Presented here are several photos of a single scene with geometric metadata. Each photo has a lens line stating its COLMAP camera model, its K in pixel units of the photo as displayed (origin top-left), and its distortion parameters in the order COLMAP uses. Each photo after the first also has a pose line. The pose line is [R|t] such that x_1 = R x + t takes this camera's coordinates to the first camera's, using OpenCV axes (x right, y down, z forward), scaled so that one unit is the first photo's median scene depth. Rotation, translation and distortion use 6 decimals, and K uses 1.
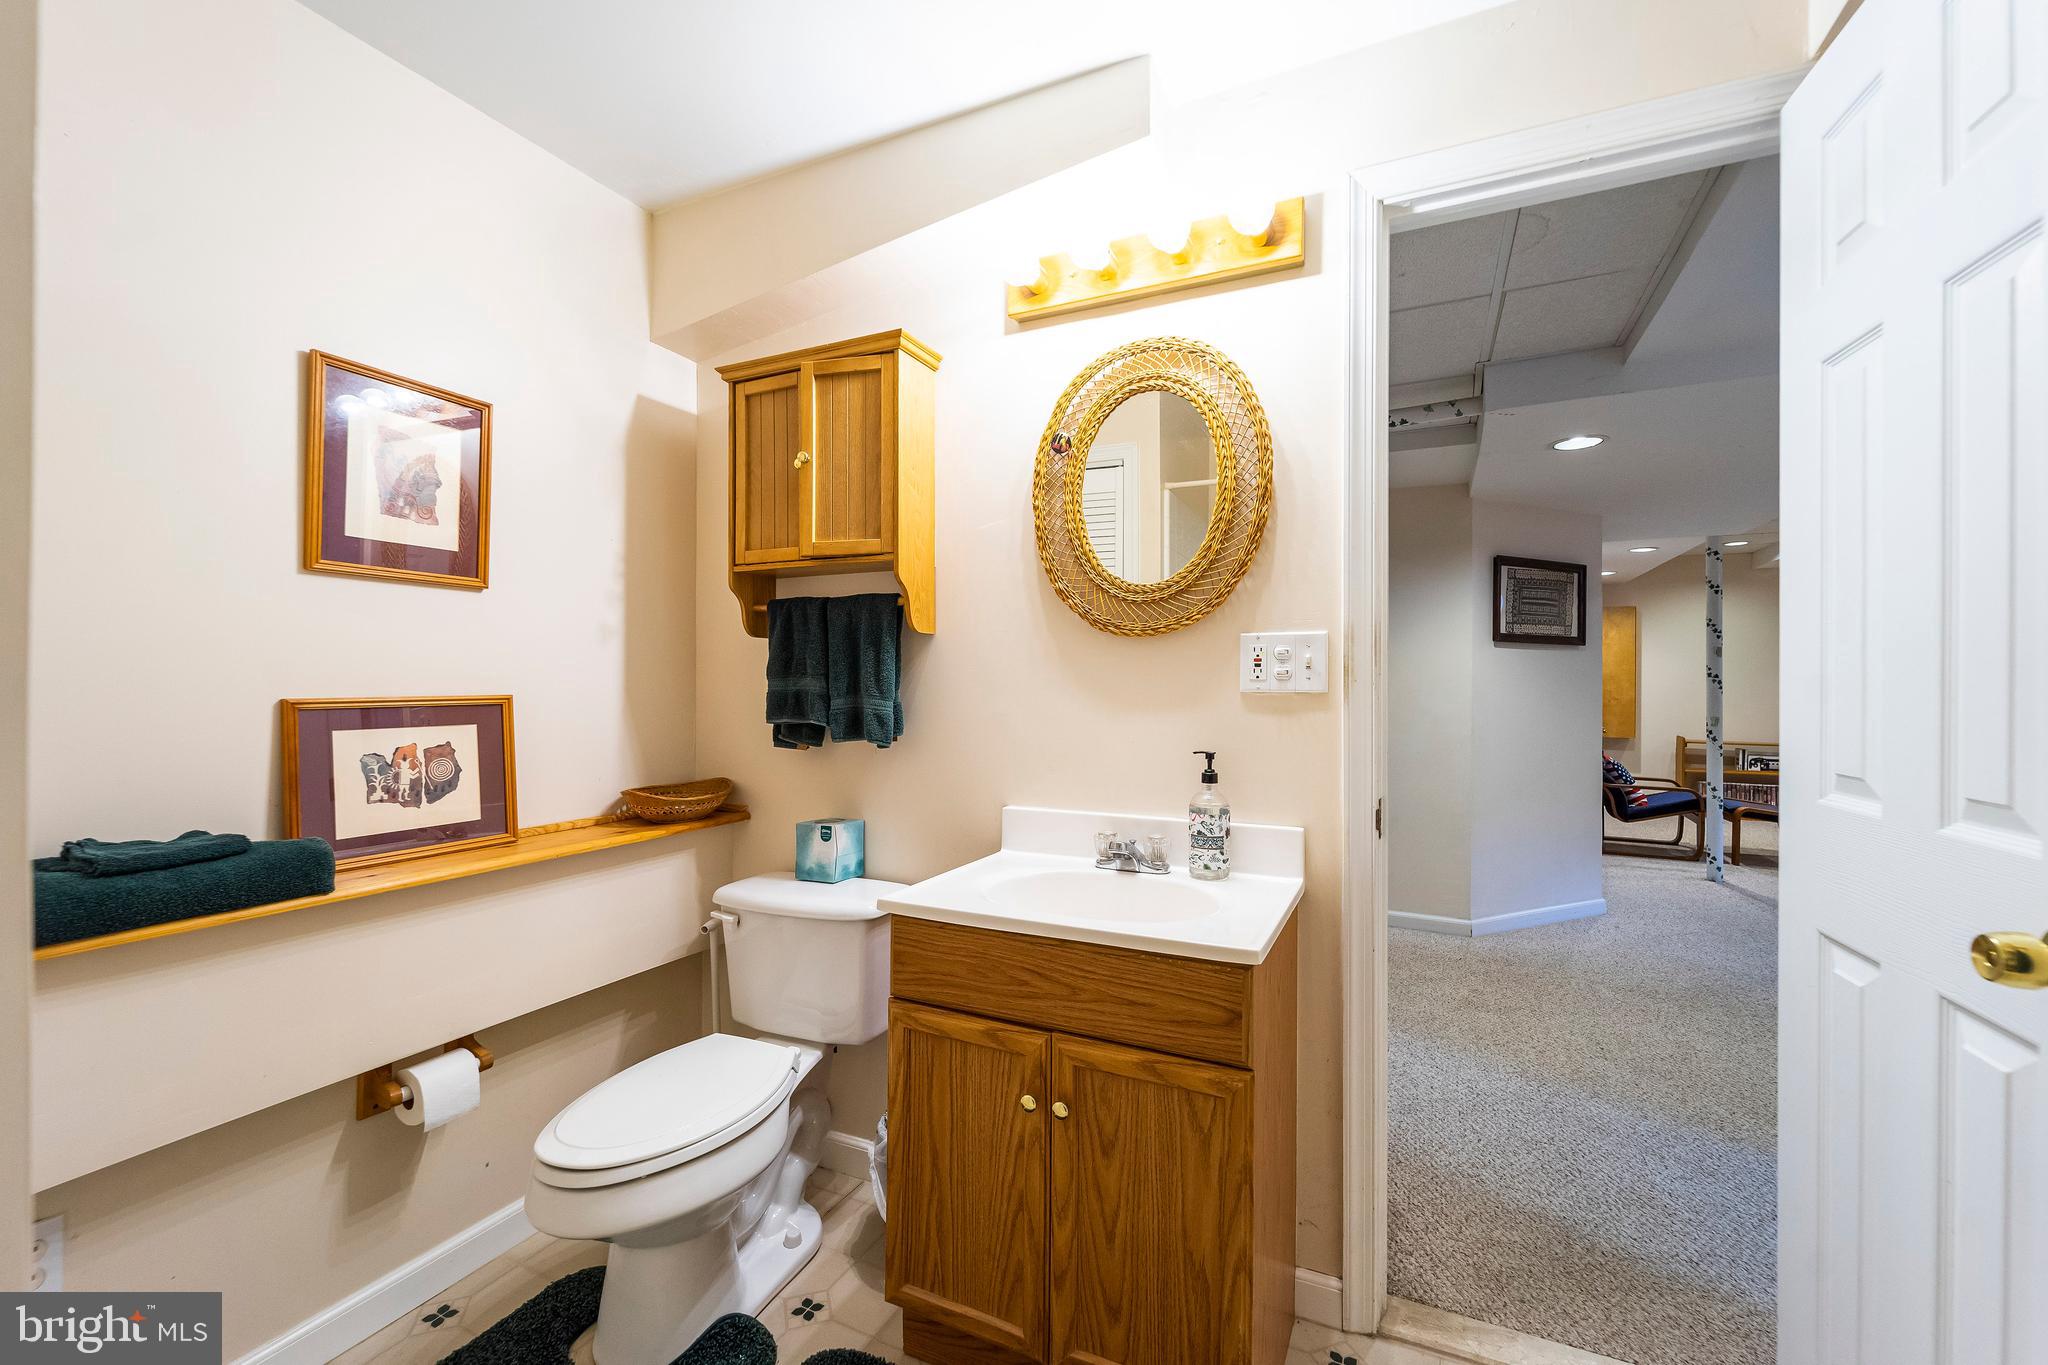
lens RADIAL K [[837.0, 0, 1025.5], [0, 837.0, 691.2], [0, 0, 1]] dist [0.002211, -0.001729]
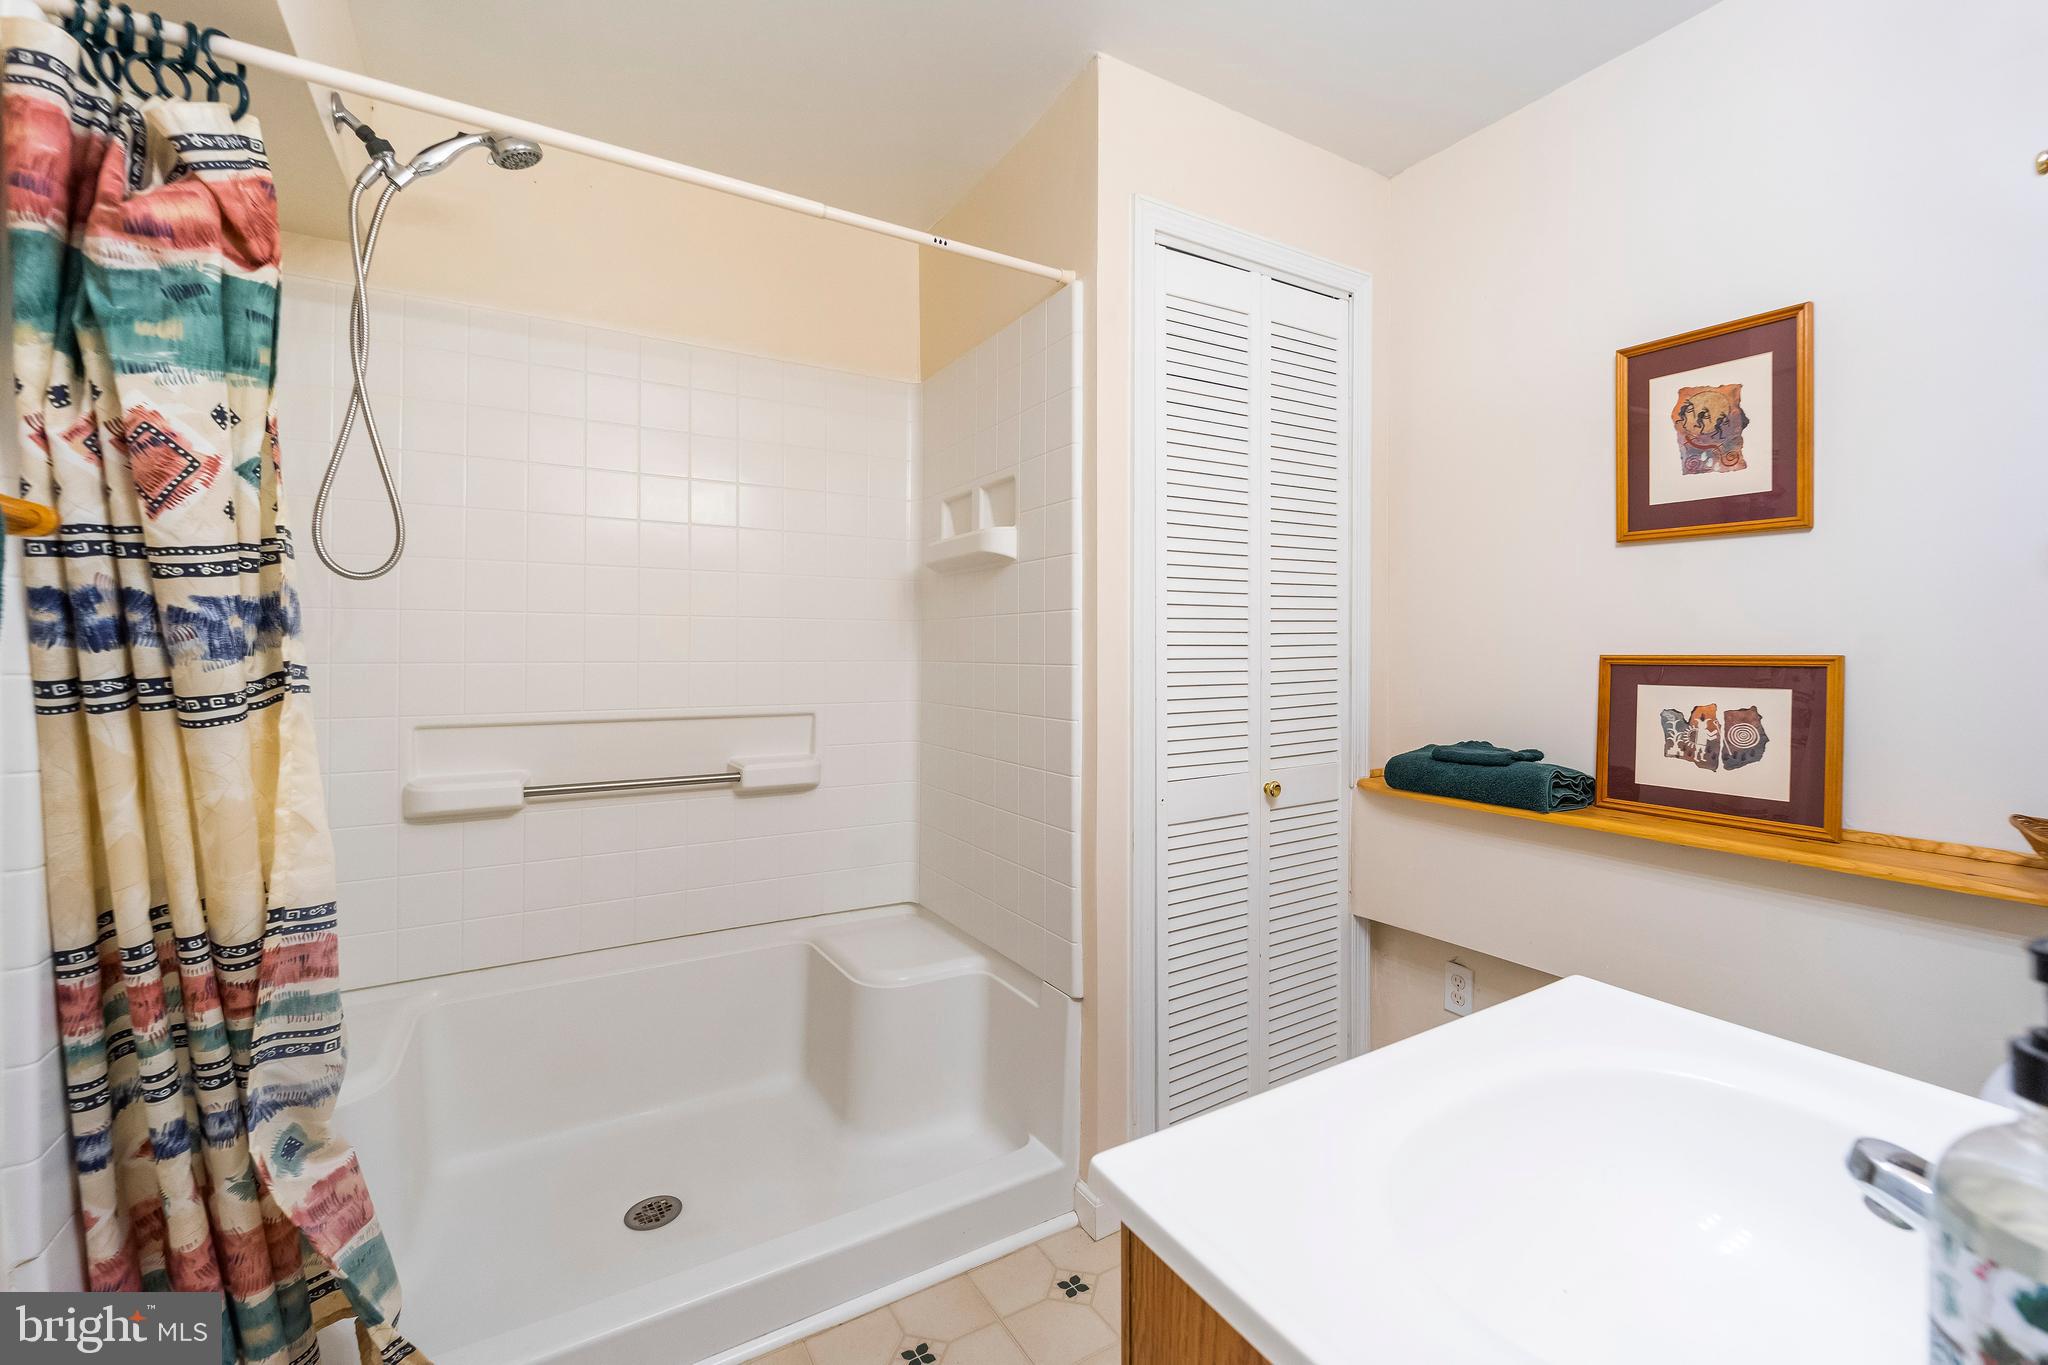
lens RADIAL K [[837.0, 0, 1020.5], [0, 837.0, 664.3], [0, 0, 1]] dist [0.002211, -0.001729]
pose [[-0.550326, 0.024517, -0.834590, 0.514100], [-0.001712, 0.999534, 0.030492, -0.011318], [0.834948, 0.018209, -0.550028, 0.870463]]
